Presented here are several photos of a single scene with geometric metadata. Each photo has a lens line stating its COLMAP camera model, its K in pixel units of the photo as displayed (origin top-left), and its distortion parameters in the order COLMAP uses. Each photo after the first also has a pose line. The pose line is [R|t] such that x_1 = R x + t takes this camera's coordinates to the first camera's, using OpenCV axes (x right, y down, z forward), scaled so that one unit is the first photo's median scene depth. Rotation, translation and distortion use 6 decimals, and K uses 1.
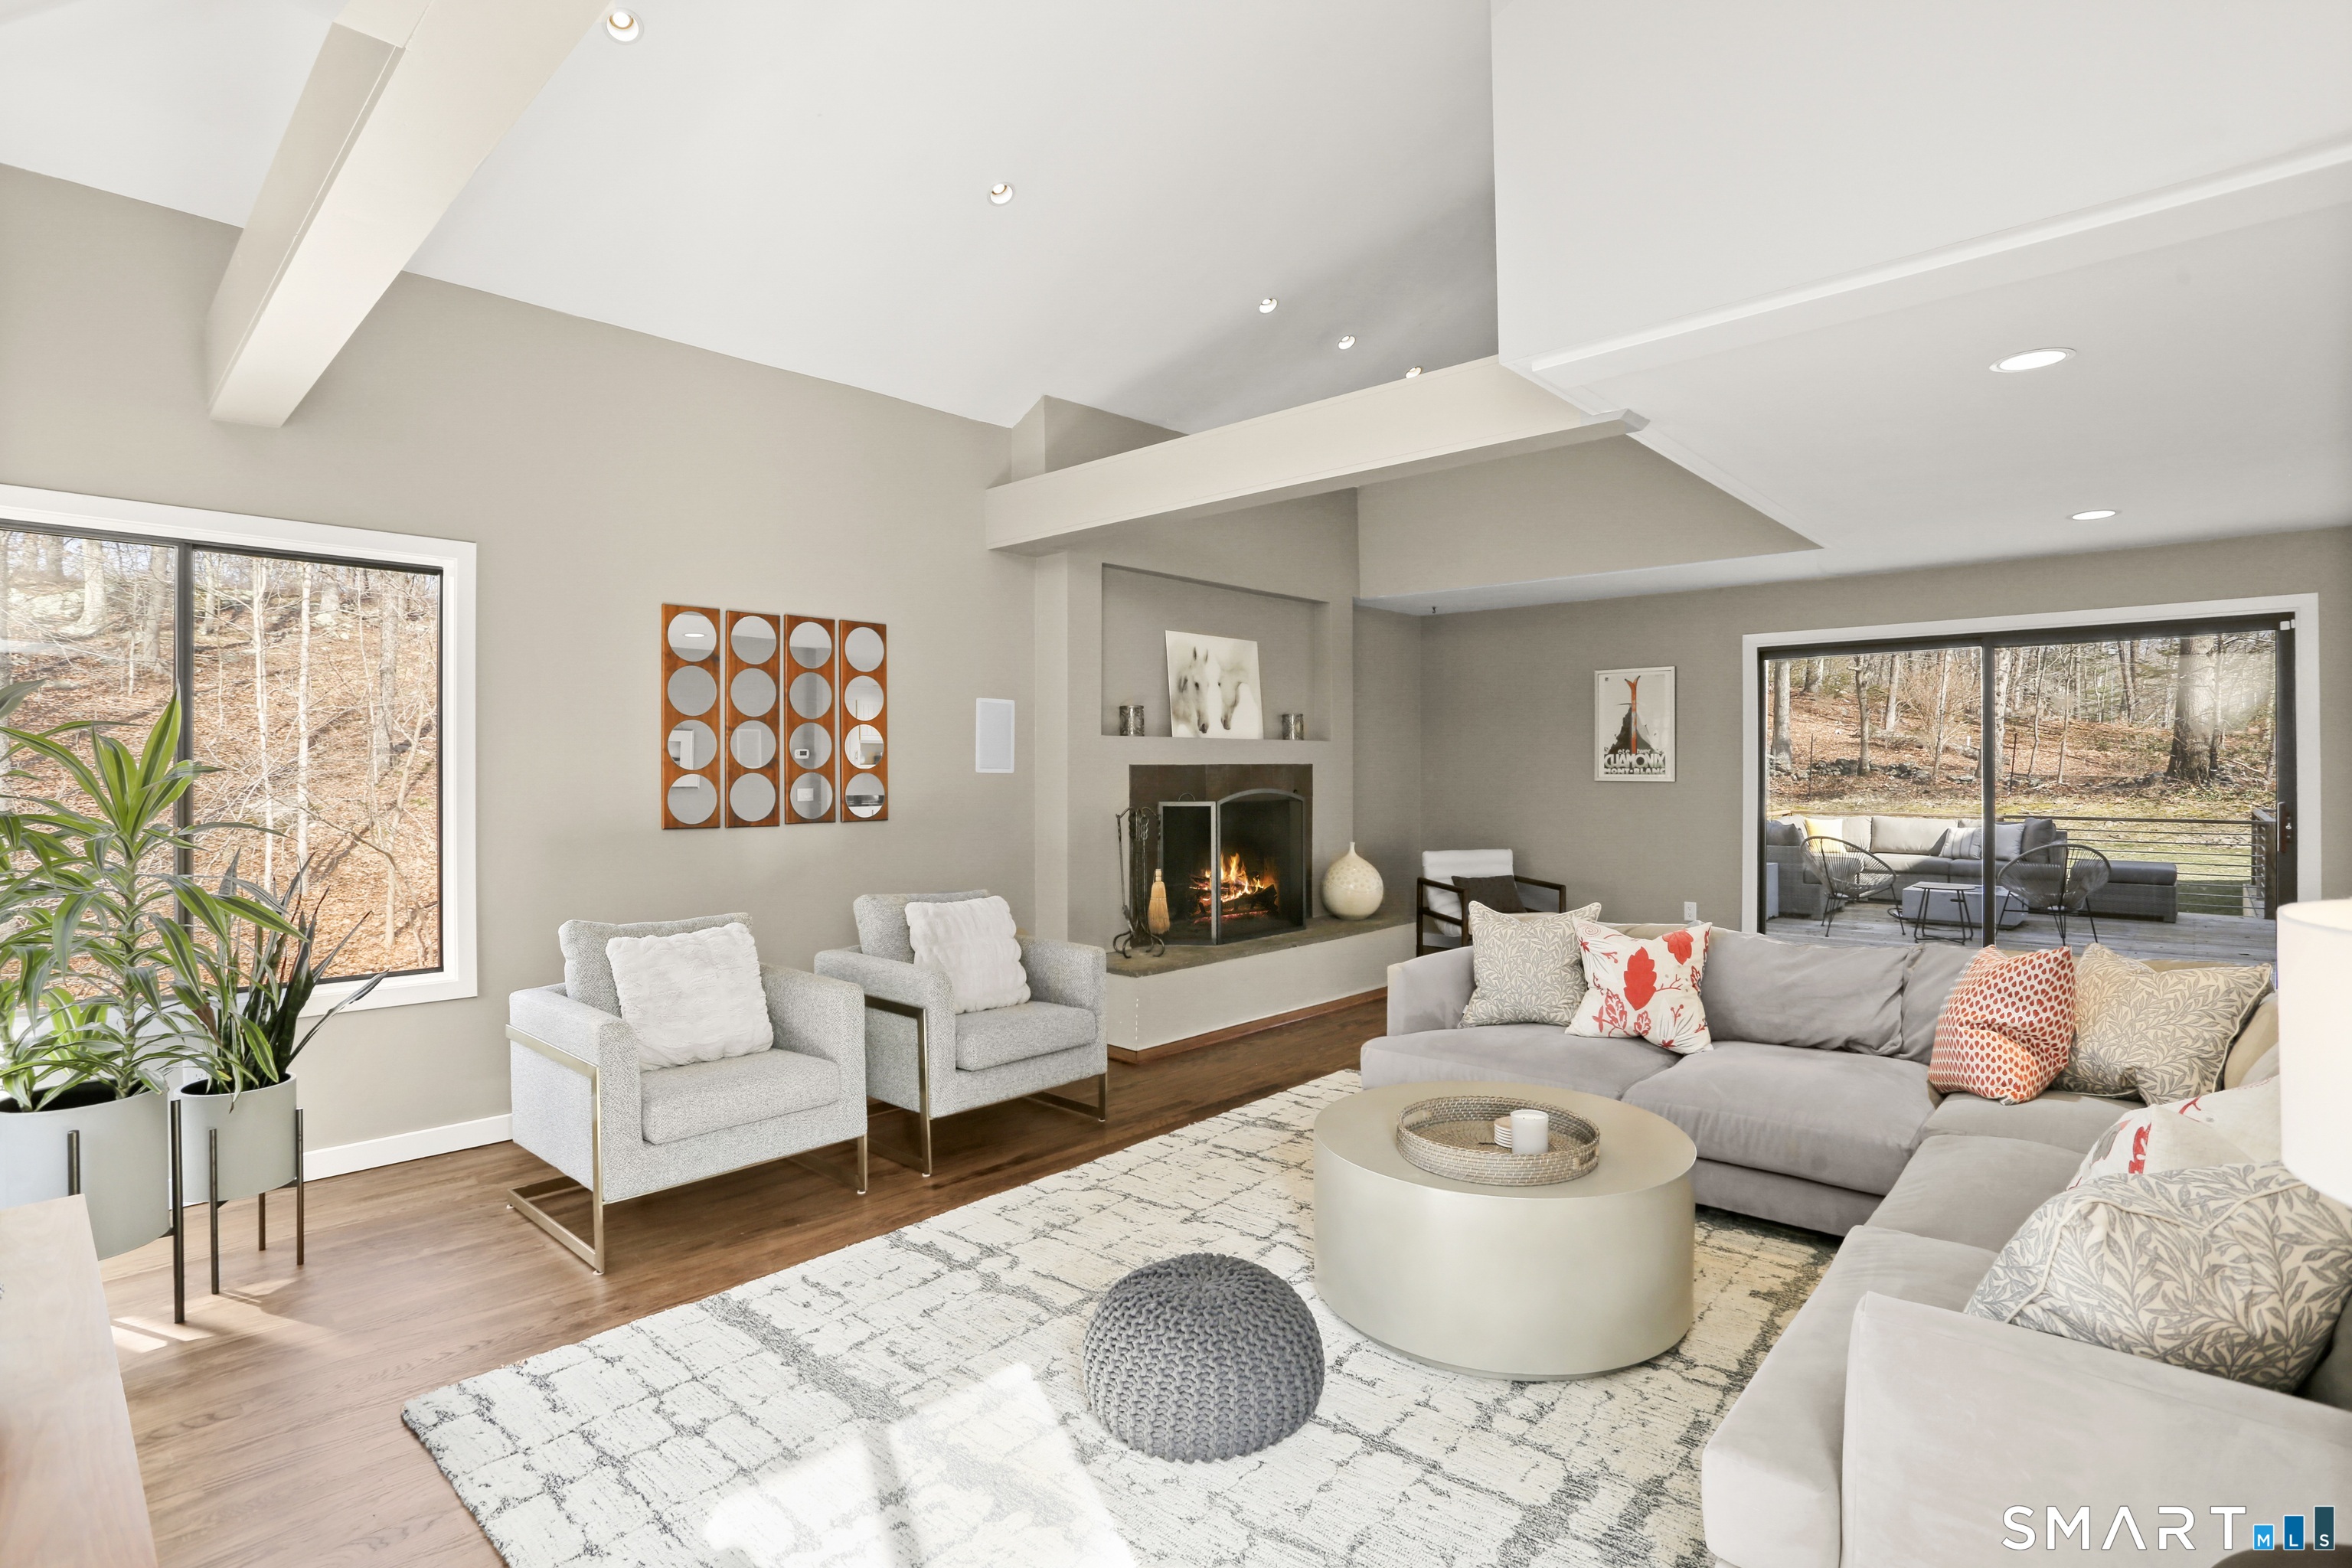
lens RADIAL K [[1155.5, 0, 1184.5], [0, 1155.5, 774.2], [0, 0, 1]] dist [-0.075643, 0.013989]
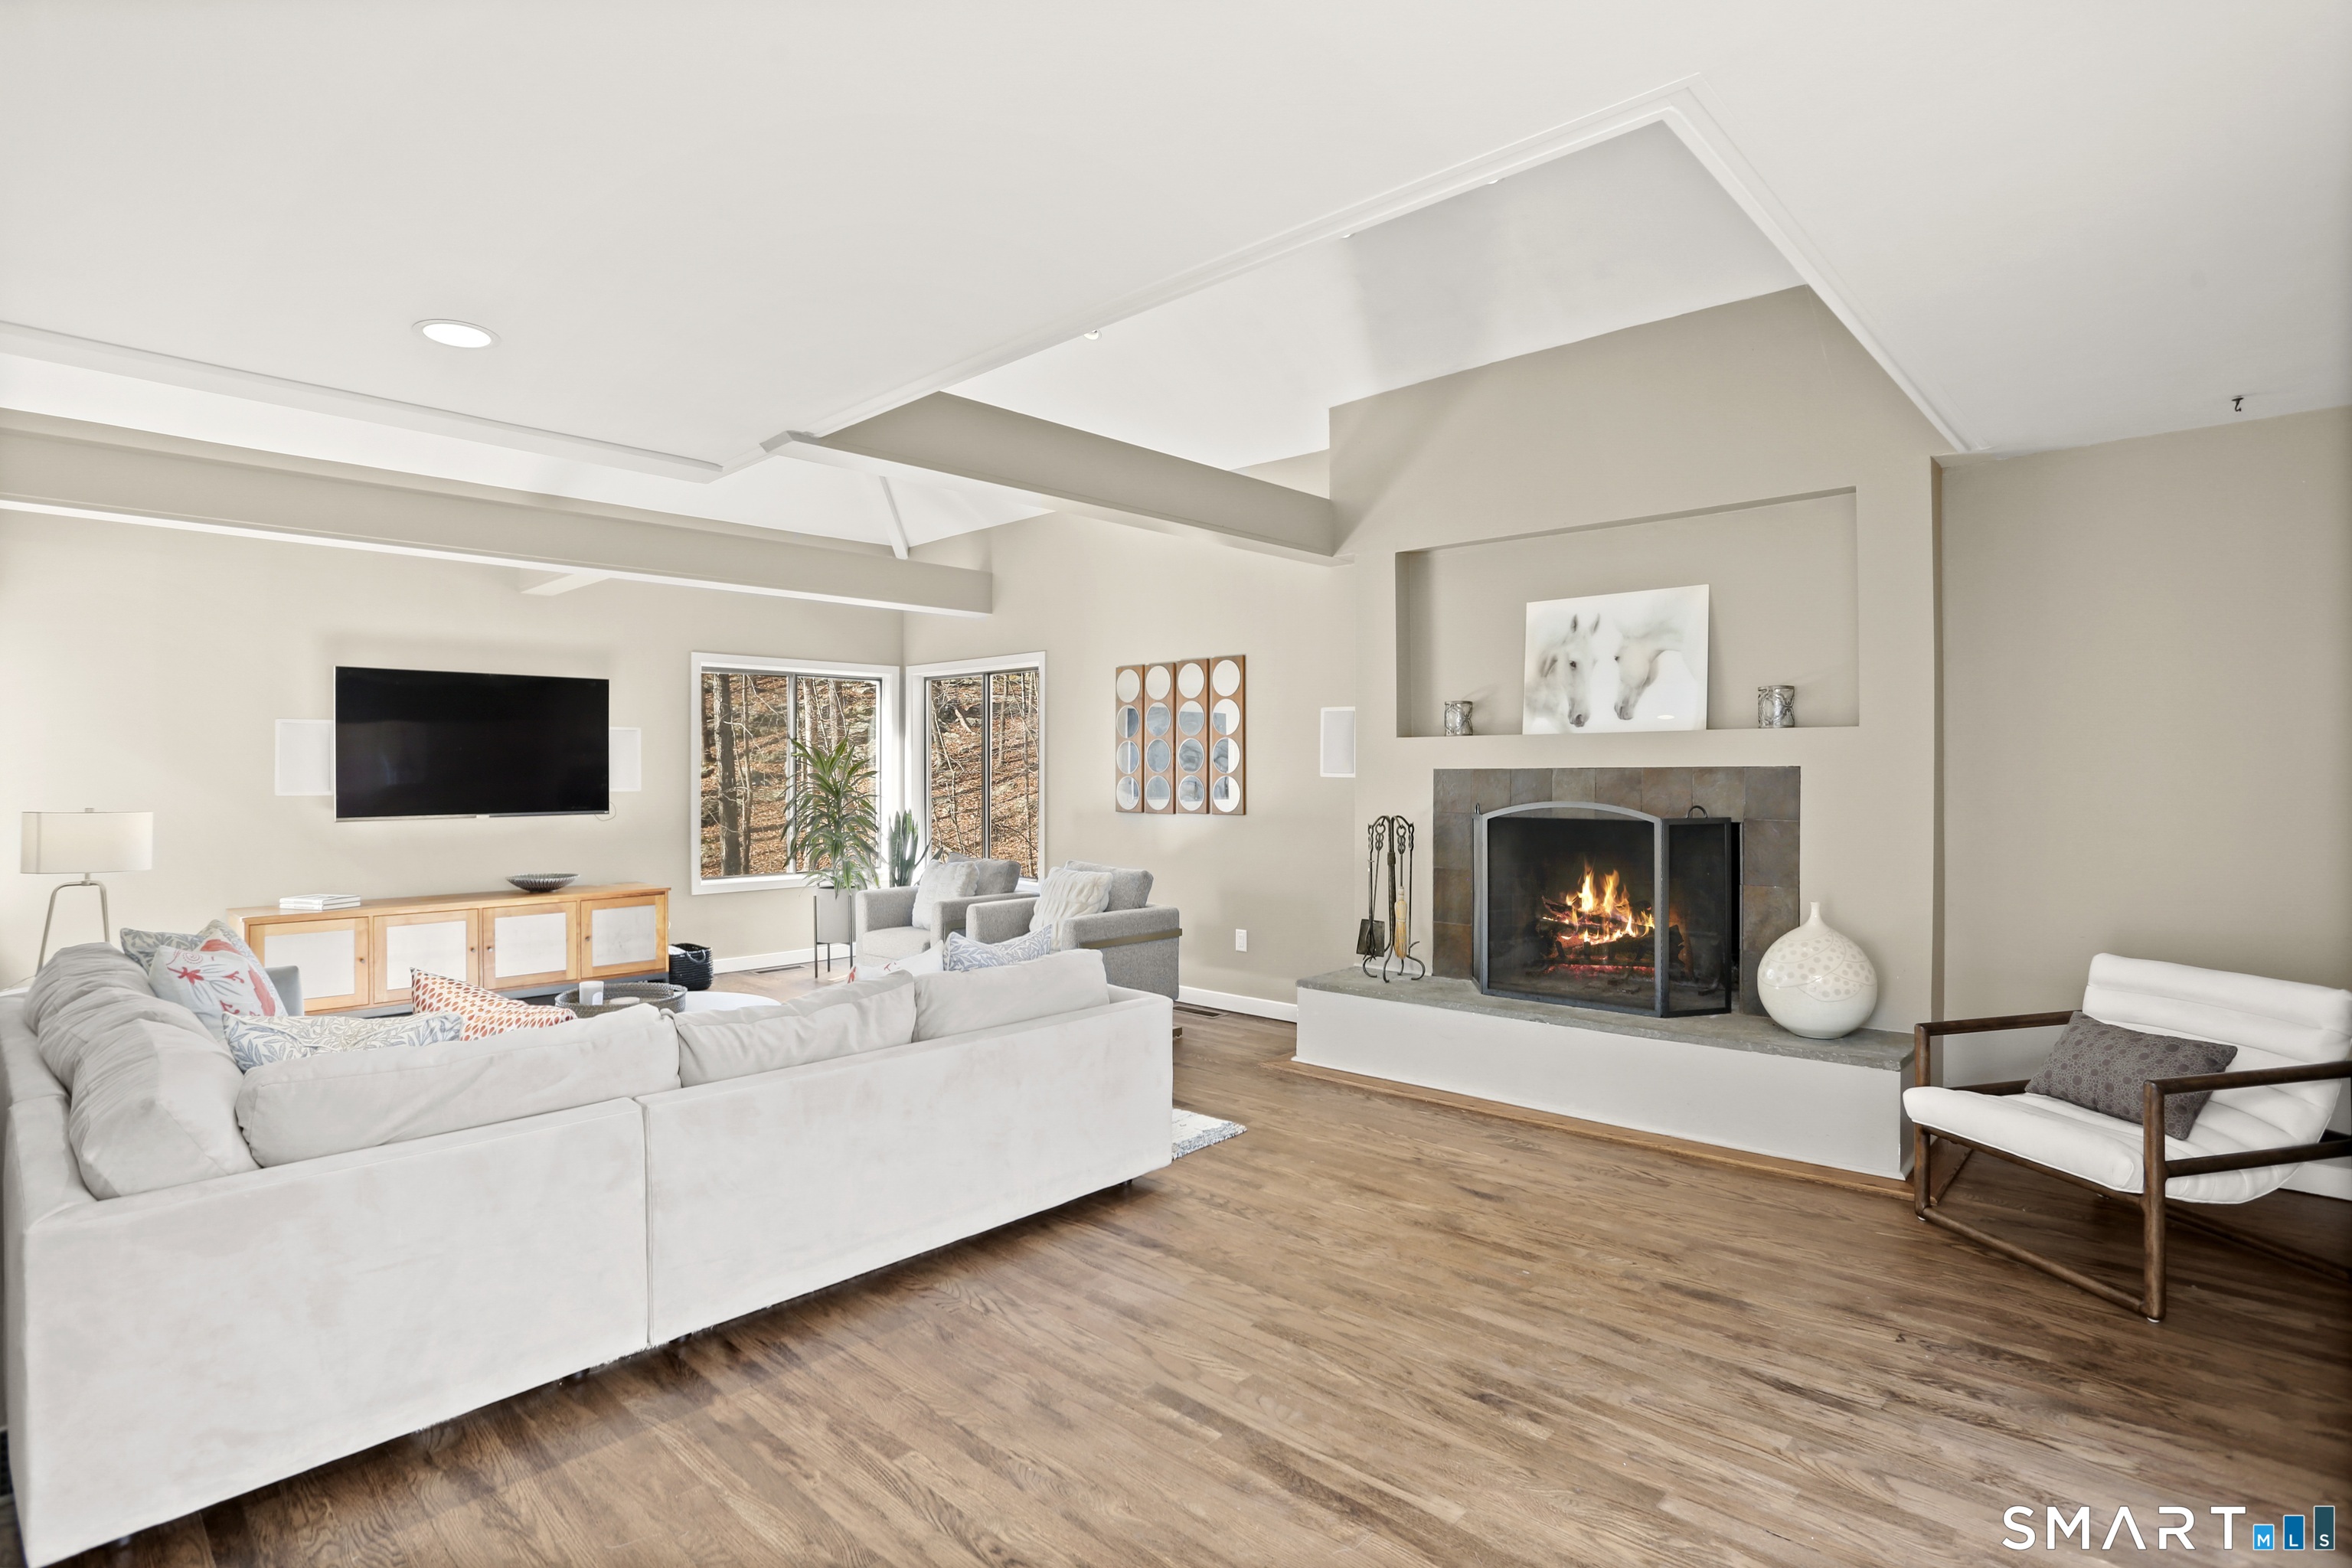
lens RADIAL K [[1155.5, 0, 1184.5], [0, 1155.5, 774.2], [0, 0, 1]] dist [-0.075643, 0.013989]
pose [[0.016424, 0.006090, -0.999847, 0.771321], [0.000875, 0.999981, 0.006105, -0.008758], [0.999865, -0.000975, 0.016419, 0.728634]]
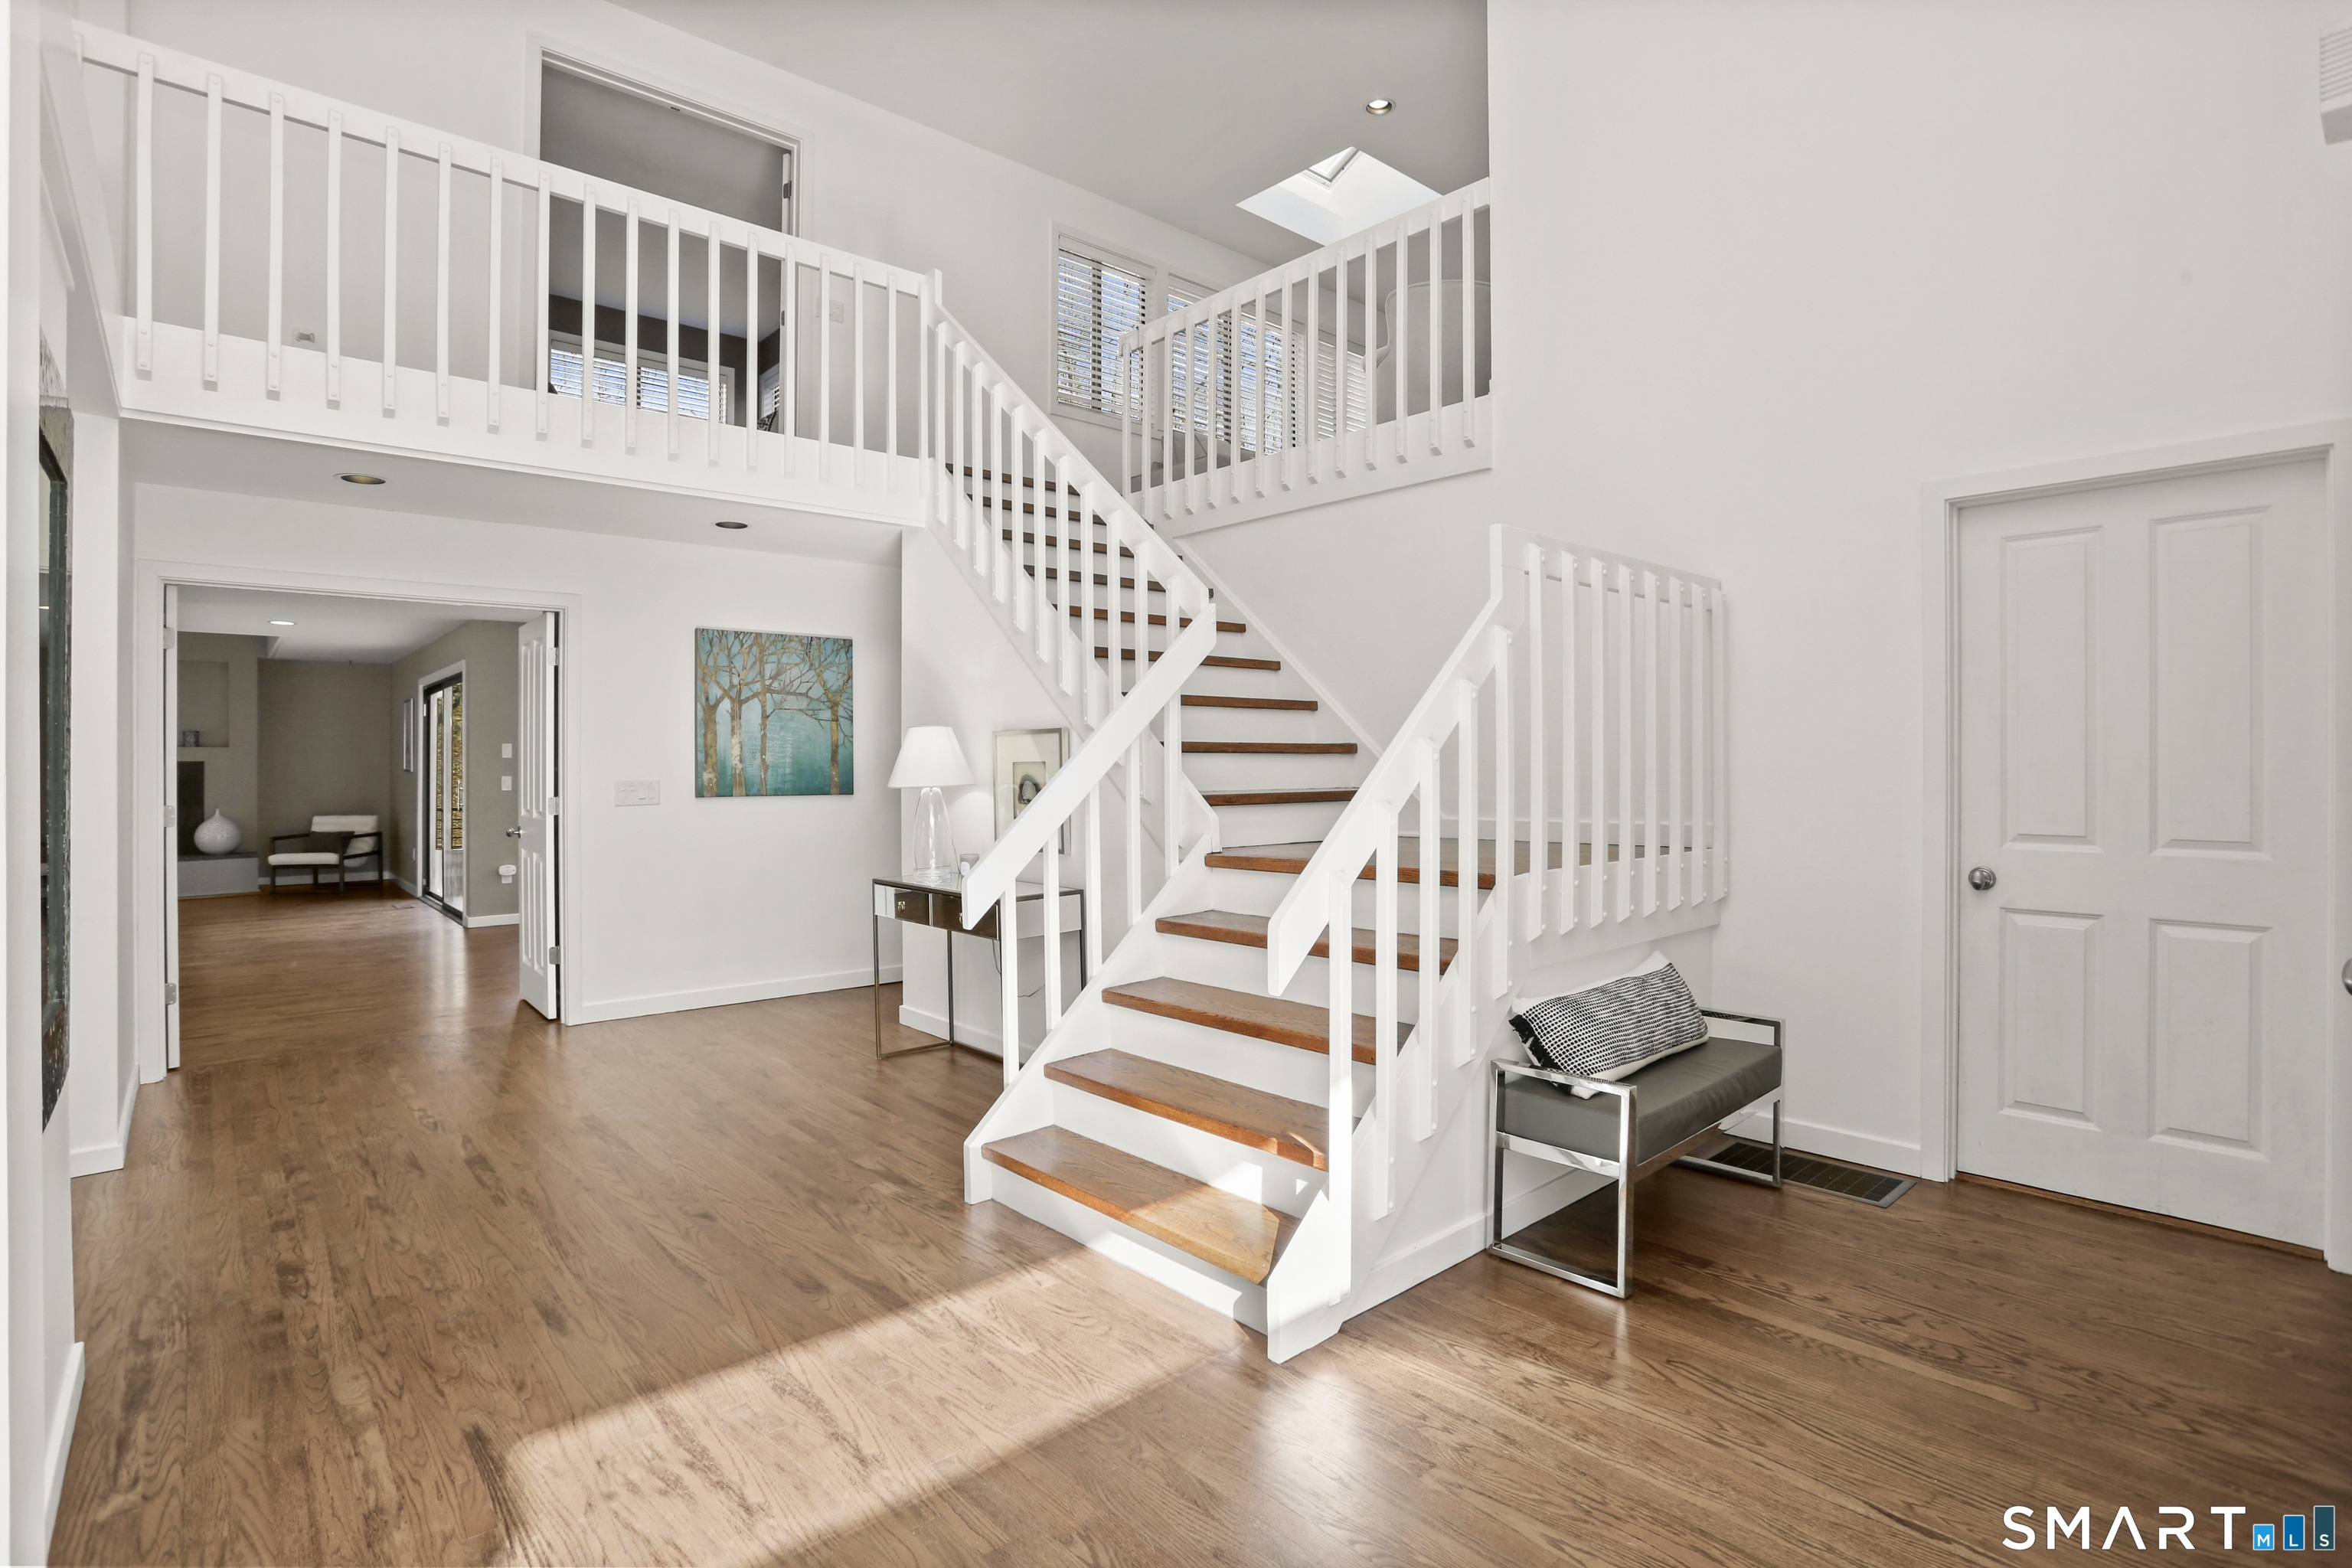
lens RADIAL K [[1155.5, 0, 1184.5], [0, 1155.5, 774.2], [0, 0, 1]] dist [-0.075643, 0.013989]
pose [[0.997036, 0.000207, -0.076935, 1.806814], [-0.000063, 0.999998, 0.001867, 0.008384], [0.076936, -0.001857, 0.997034, -0.516463]]
